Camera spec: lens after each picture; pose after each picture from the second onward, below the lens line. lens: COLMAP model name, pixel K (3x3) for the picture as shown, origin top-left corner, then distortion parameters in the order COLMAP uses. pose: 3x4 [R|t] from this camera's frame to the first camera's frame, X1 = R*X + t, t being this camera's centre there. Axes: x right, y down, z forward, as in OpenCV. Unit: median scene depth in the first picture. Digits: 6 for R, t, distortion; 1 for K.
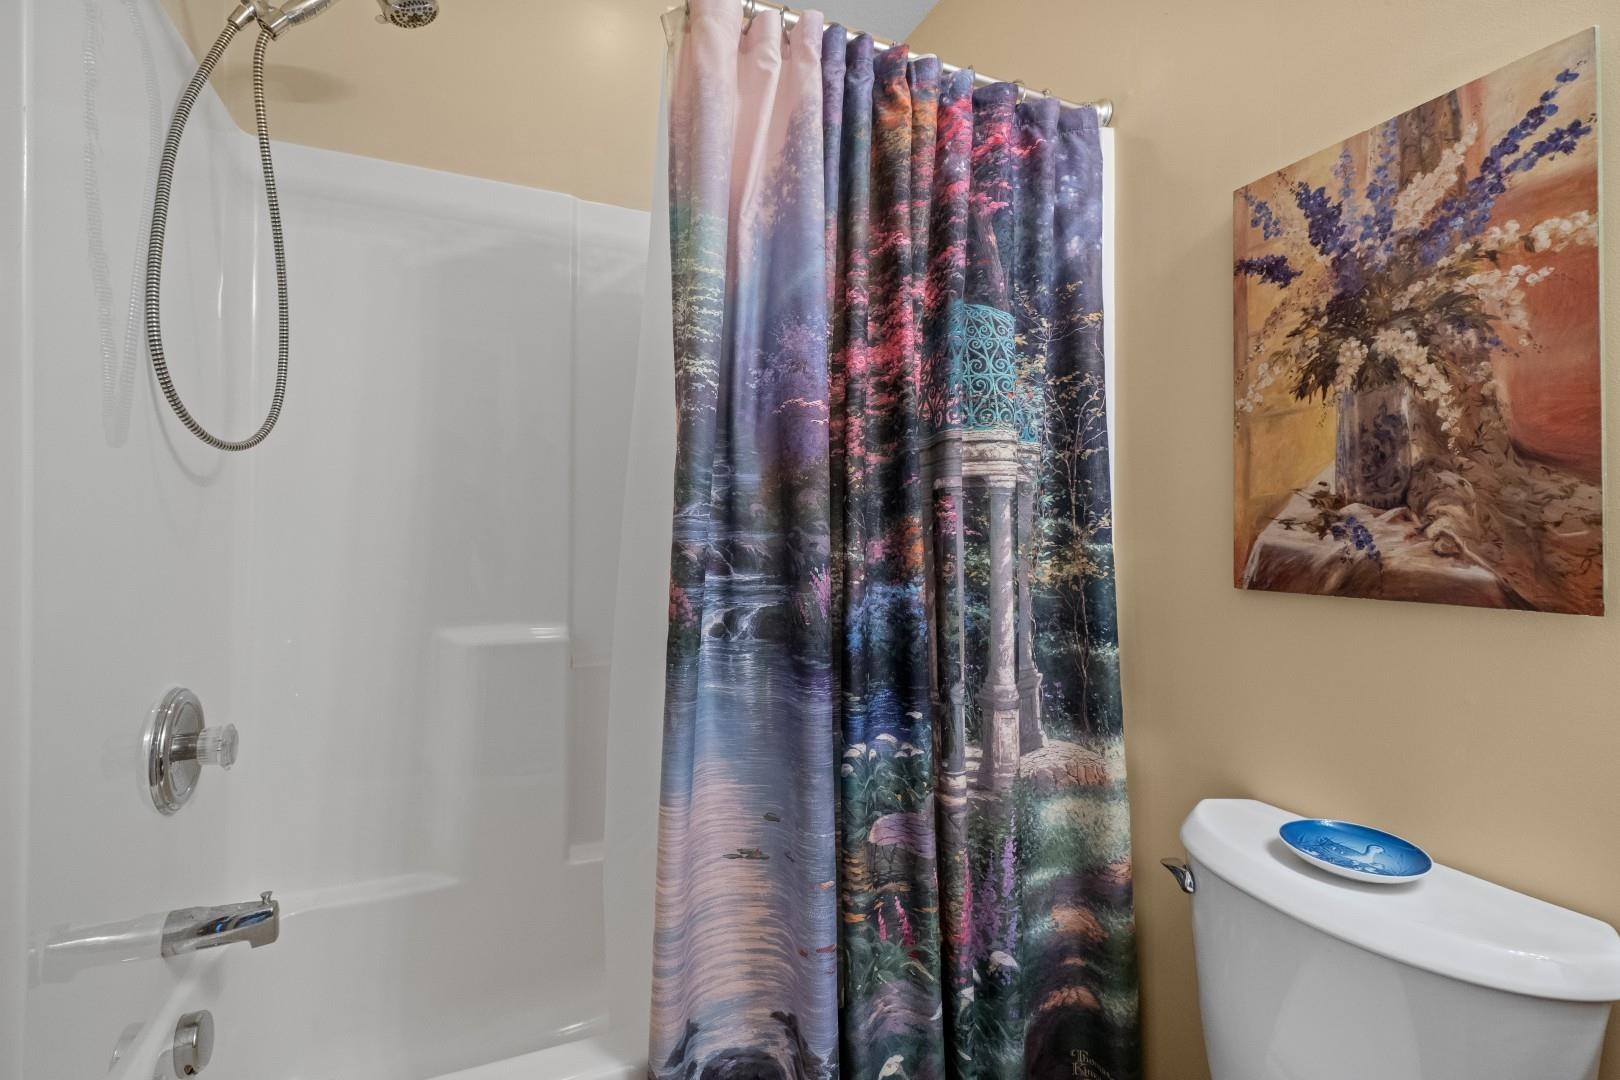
lens RADIAL K [[739.8, 0, 810.1], [0, 739.8, 531.8], [0, 0, 1]] dist [-0.008142, 0.001213]
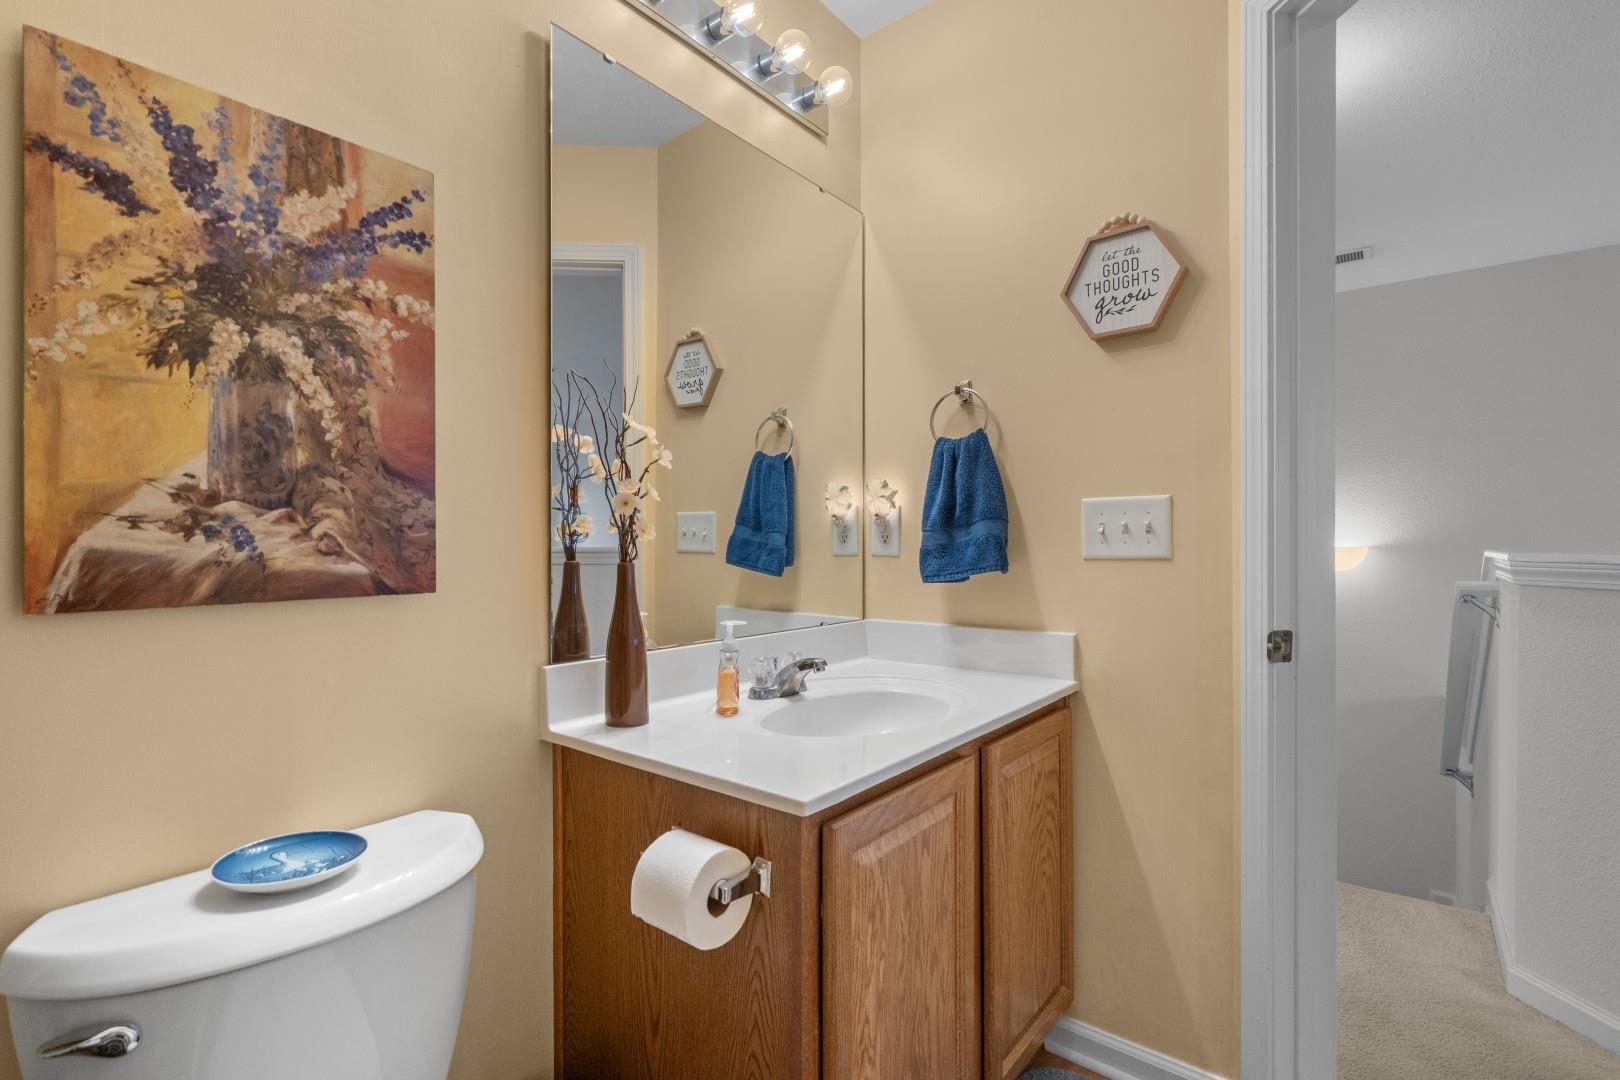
lens RADIAL K [[739.8, 0, 810.2], [0, 739.8, 540.3], [0, 0, 1]] dist [-0.008142, 0.001213]
pose [[-0.456083, -0.006865, 0.889911, -0.429068], [-0.002313, 0.999976, 0.006529, 0.002590], [-0.889934, 0.000919, -0.456088, 0.823438]]
